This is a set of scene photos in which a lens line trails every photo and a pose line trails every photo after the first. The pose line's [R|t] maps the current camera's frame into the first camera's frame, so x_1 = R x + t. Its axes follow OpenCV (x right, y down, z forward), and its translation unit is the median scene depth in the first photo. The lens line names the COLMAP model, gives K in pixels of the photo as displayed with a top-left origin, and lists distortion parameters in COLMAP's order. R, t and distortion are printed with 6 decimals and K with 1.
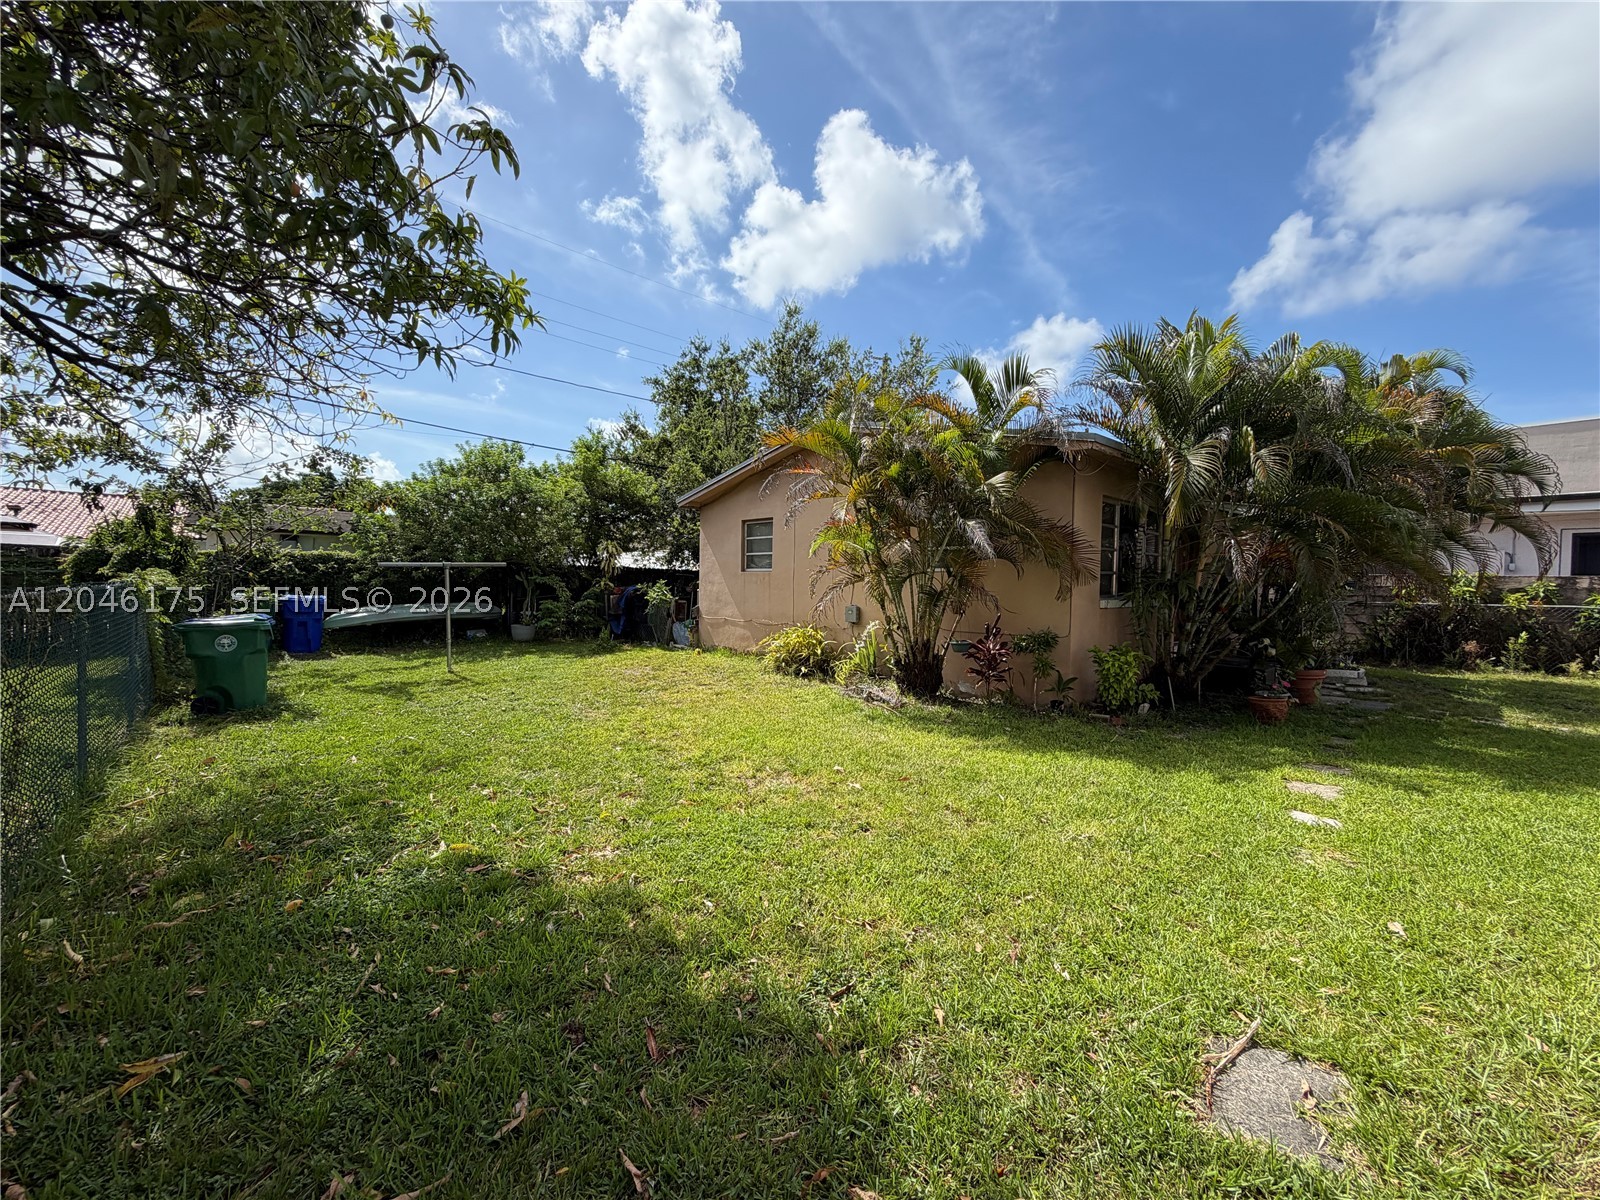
lens RADIAL K [[628.3, 0, 800.0], [0, 628.3, 600.0], [0, 0, 1]] dist [0.000767, -0.000129]
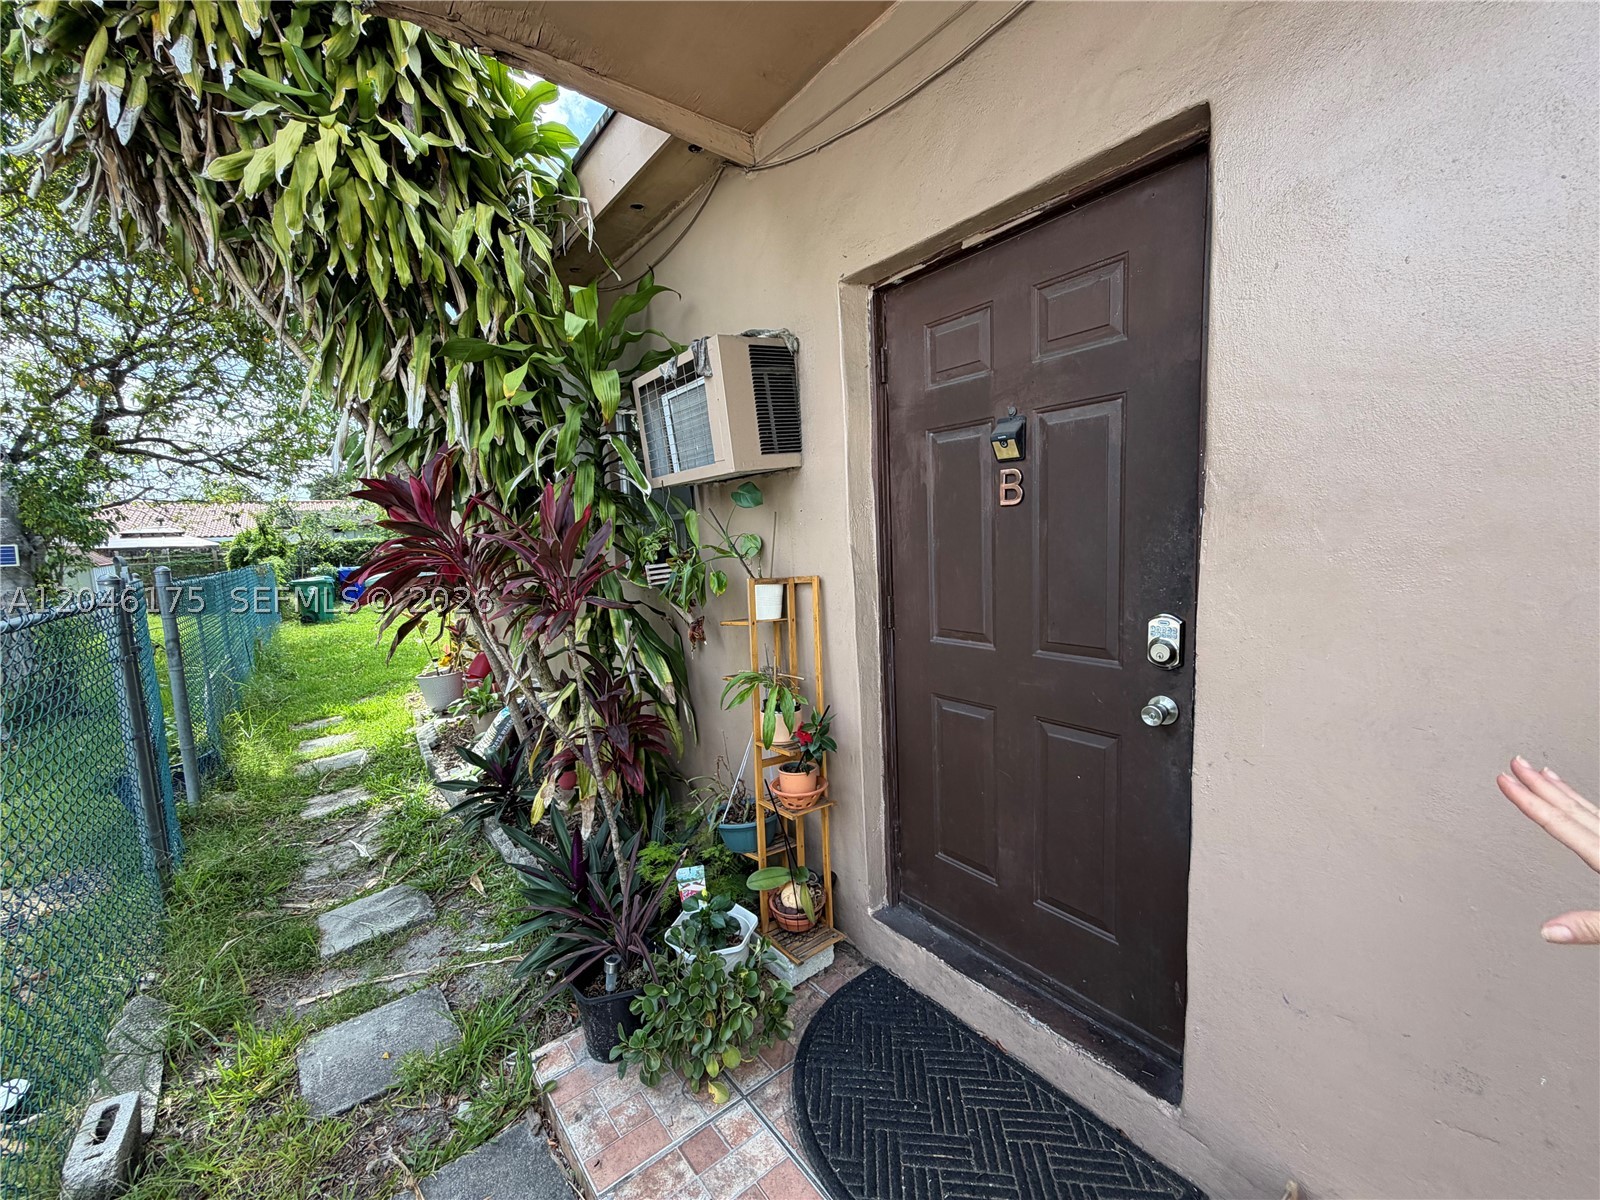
lens RADIAL K [[640.3, 0, 800.0], [0, 640.3, 600.0], [0, 0, 1]] dist [0.002437, -0.001464]
pose [[0.996100, -0.049316, -0.073163, 0.672810], [0.054694, 0.995800, 0.073428, 0.025180], [0.069235, -0.077143, 0.994613, -0.794095]]
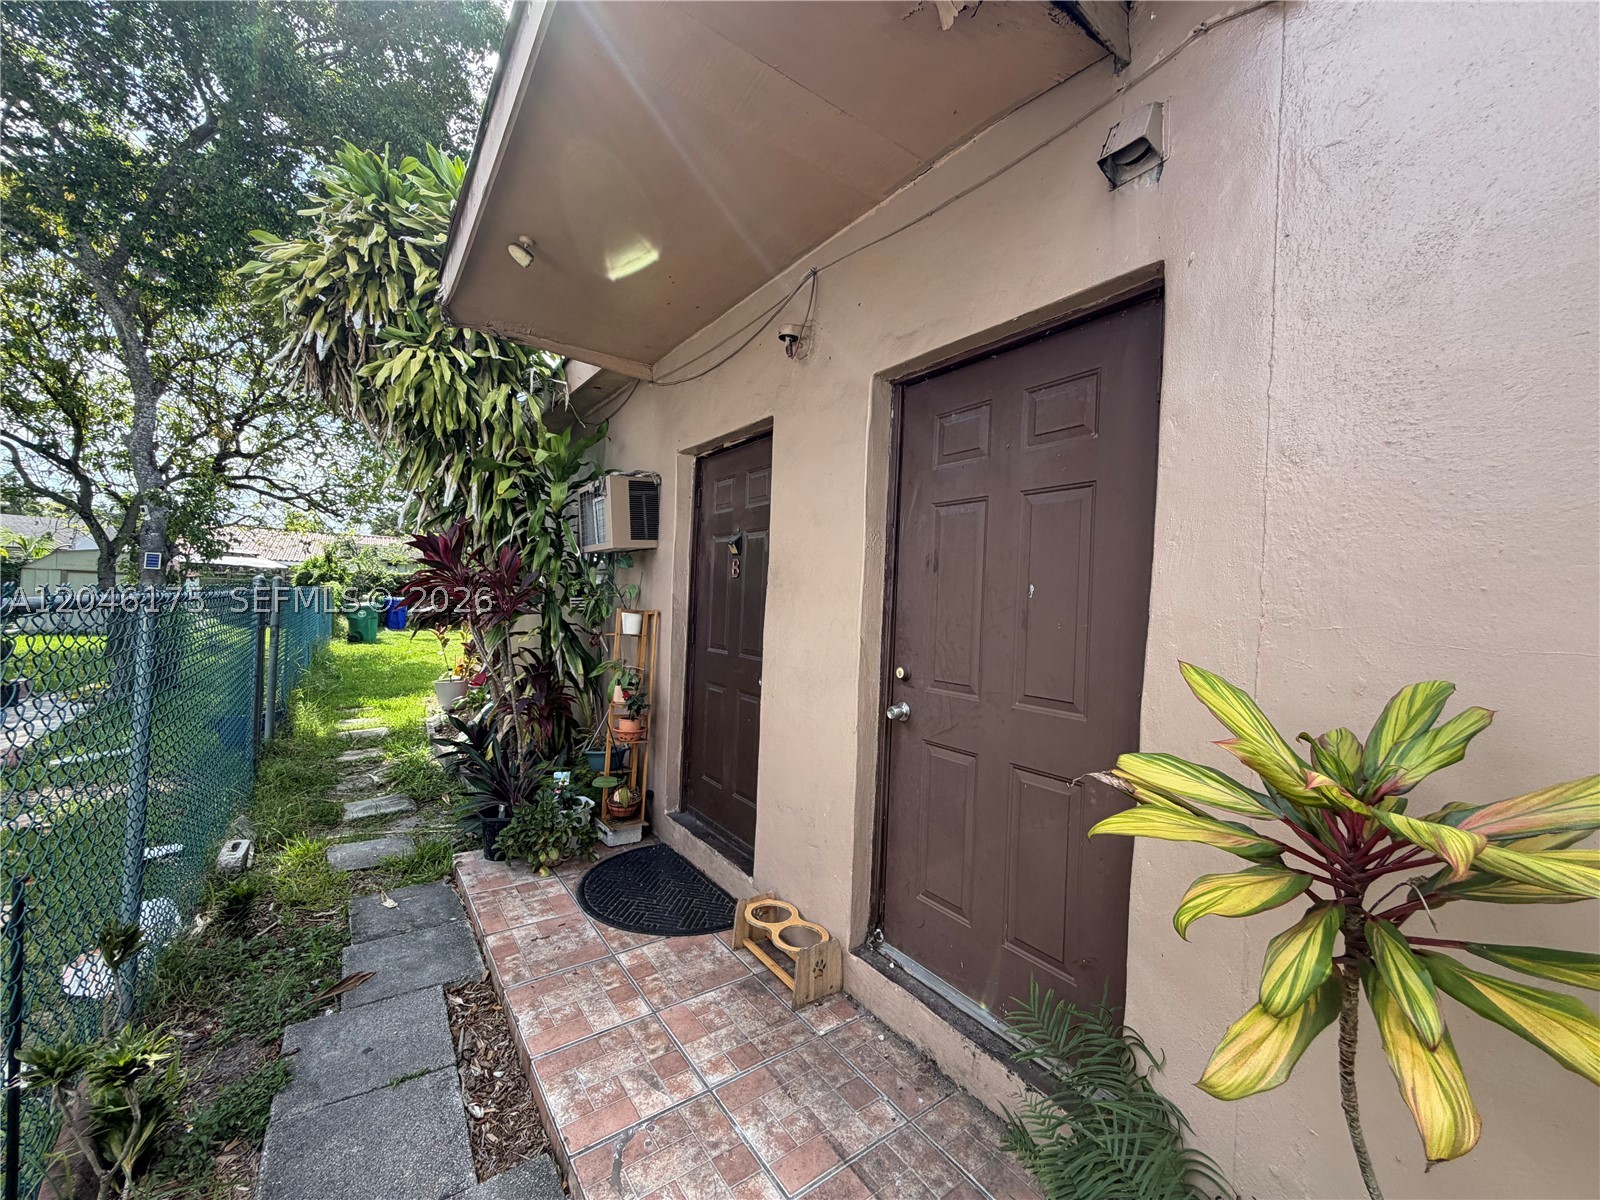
lens RADIAL K [[640.3, 0, 800.0], [0, 640.3, 600.0], [0, 0, 1]] dist [0.002437, -0.001464]
pose [[0.992527, 0.027742, -0.118834, 0.801695], [-0.032232, 0.998831, -0.036036, 0.039185], [0.117695, 0.039597, 0.992260, -0.954546]]
